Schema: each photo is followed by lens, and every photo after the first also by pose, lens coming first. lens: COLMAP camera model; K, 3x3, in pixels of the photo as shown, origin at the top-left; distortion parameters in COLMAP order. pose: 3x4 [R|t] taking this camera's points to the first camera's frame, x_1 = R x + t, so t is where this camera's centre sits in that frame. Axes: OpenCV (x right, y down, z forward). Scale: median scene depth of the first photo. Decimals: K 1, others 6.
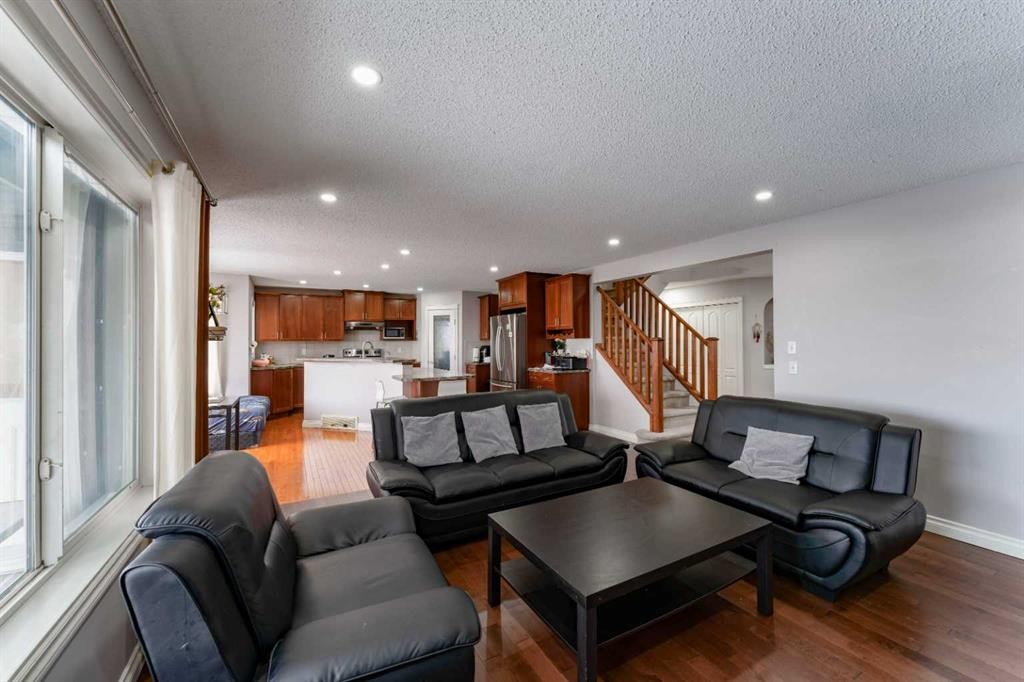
lens RADIAL K [[412.7, 0, 514.9], [0, 412.7, 339.7], [0, 0, 1]] dist [0.003337, -0.000628]
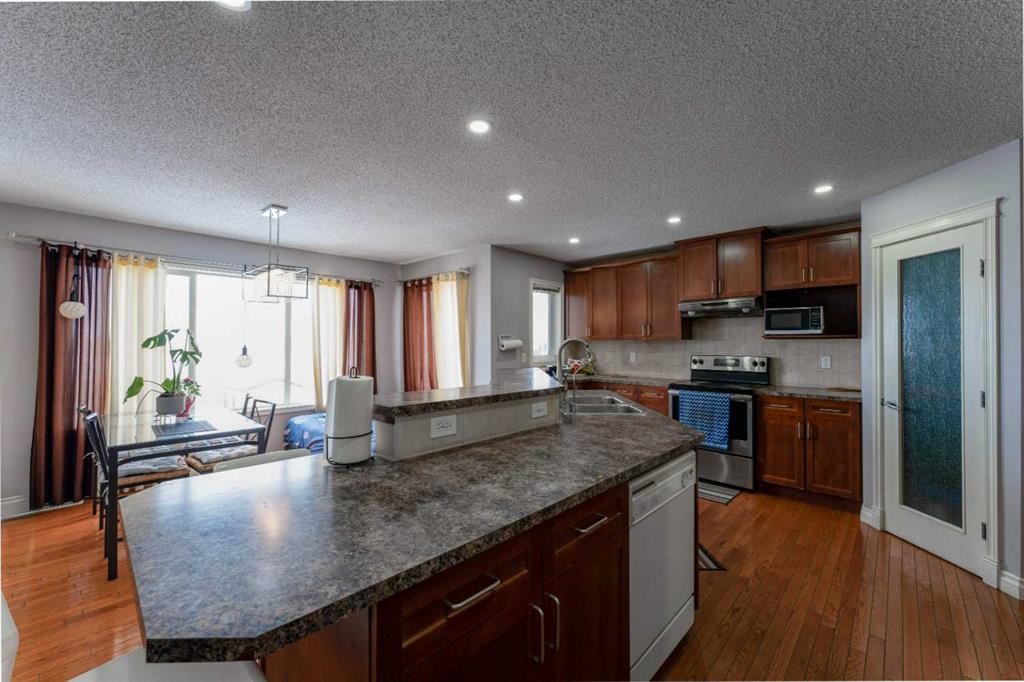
lens RADIAL K [[412.7, 0, 513.2], [0, 412.7, 336.0], [0, 0, 1]] dist [0.003337, -0.000628]
pose [[0.313386, -0.013694, -0.949527, 0.017512], [0.002939, 0.999905, -0.013450, 0.004485], [0.949621, 0.001424, 0.313396, 0.616604]]
